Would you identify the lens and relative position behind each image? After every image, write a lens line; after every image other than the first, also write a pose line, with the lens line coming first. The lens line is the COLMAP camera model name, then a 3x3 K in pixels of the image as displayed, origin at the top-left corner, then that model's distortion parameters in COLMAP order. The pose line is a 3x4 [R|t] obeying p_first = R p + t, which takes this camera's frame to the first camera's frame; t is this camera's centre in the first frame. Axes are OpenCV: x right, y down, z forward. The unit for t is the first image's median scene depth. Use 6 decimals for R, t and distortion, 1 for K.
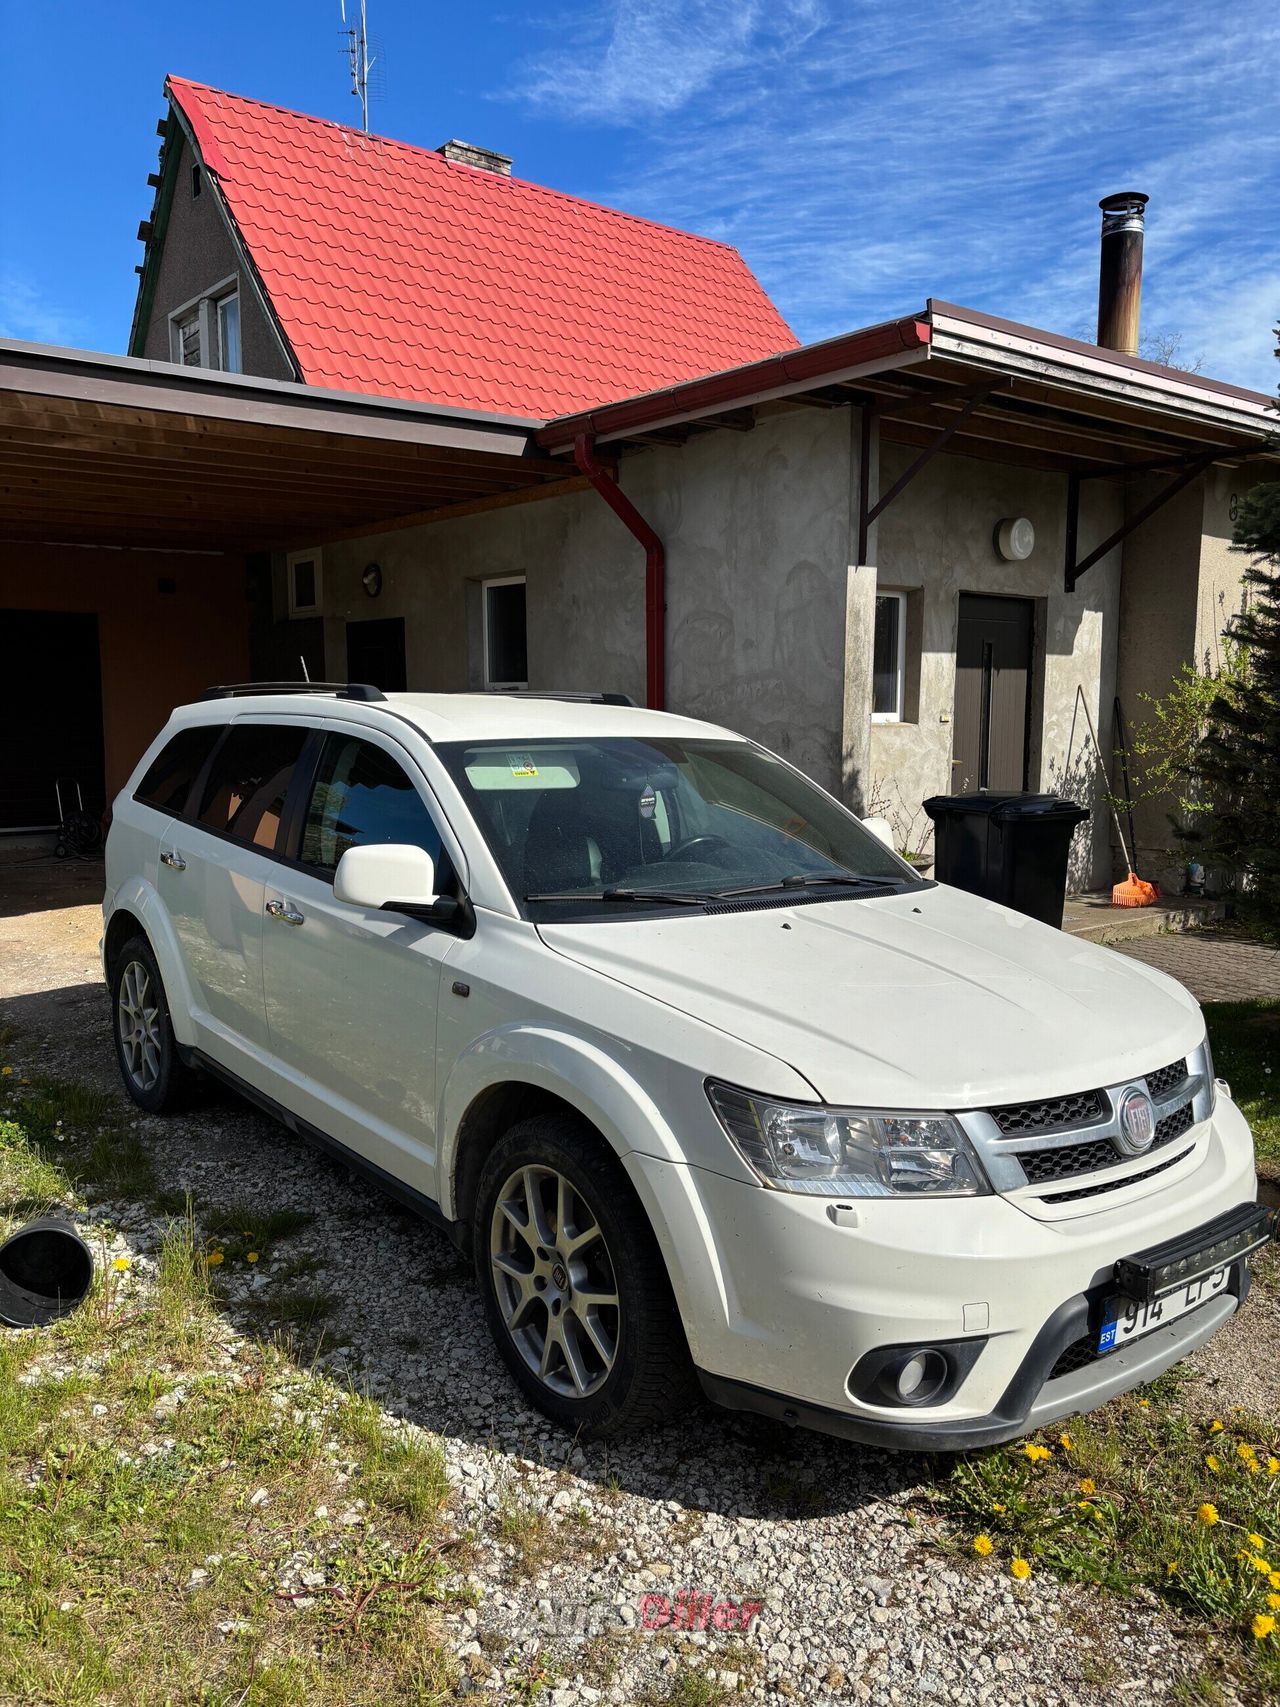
lens RADIAL K [[1286.2, 0, 640.0], [0, 1286.2, 853.5], [0, 0, 1]] dist [0.013261, -0.002801]
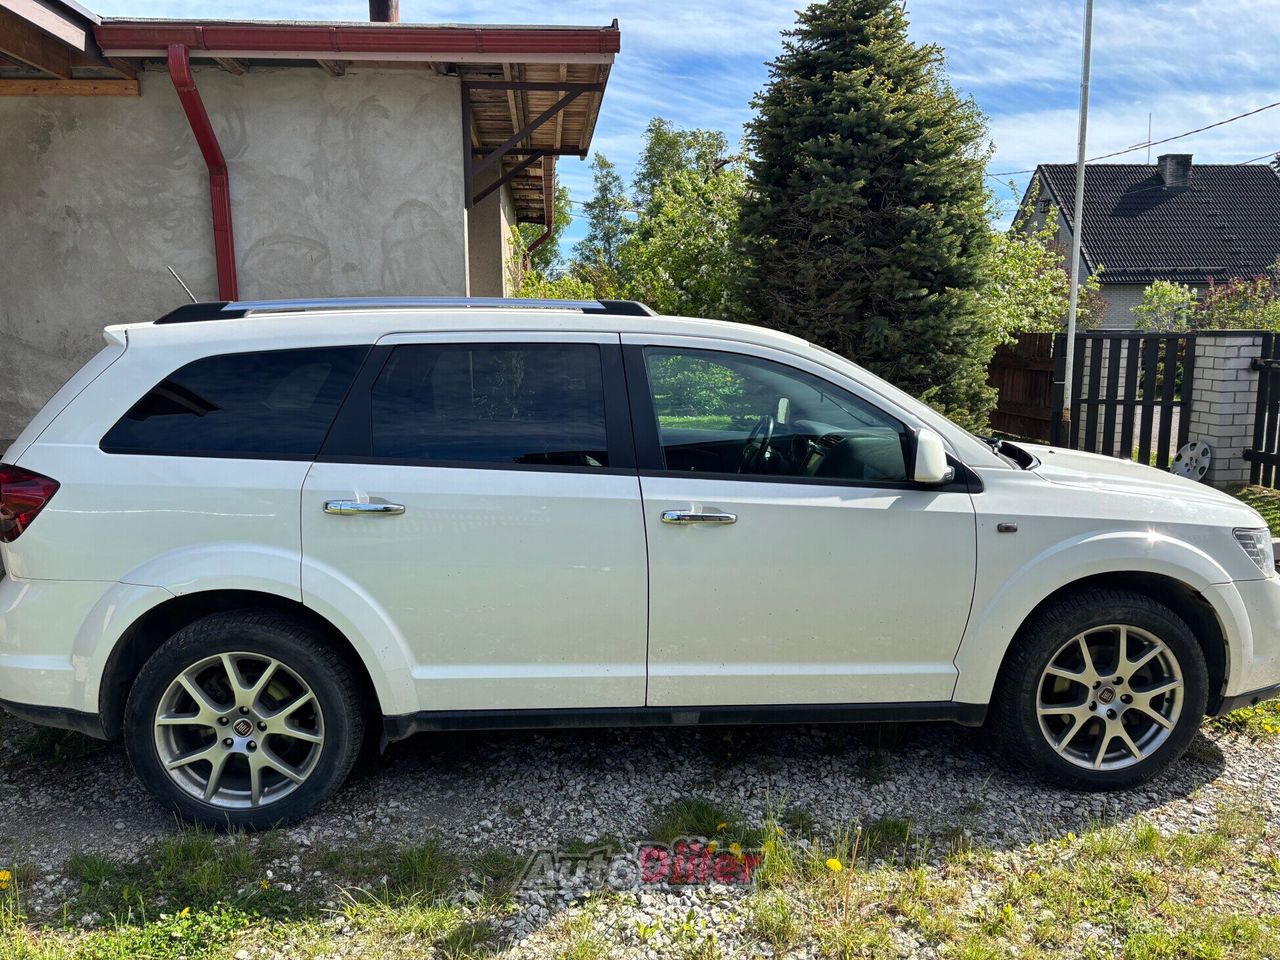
lens RADIAL K [[964.5, 0, 641.7], [0, 964.5, 451.8], [0, 0, 1]] dist [0.013261, -0.002801]
pose [[0.560068, -0.123335, 0.819215, -0.516817], [0.105981, 0.991398, 0.076803, -0.040937], [-0.821640, 0.043806, 0.568321, 0.323347]]
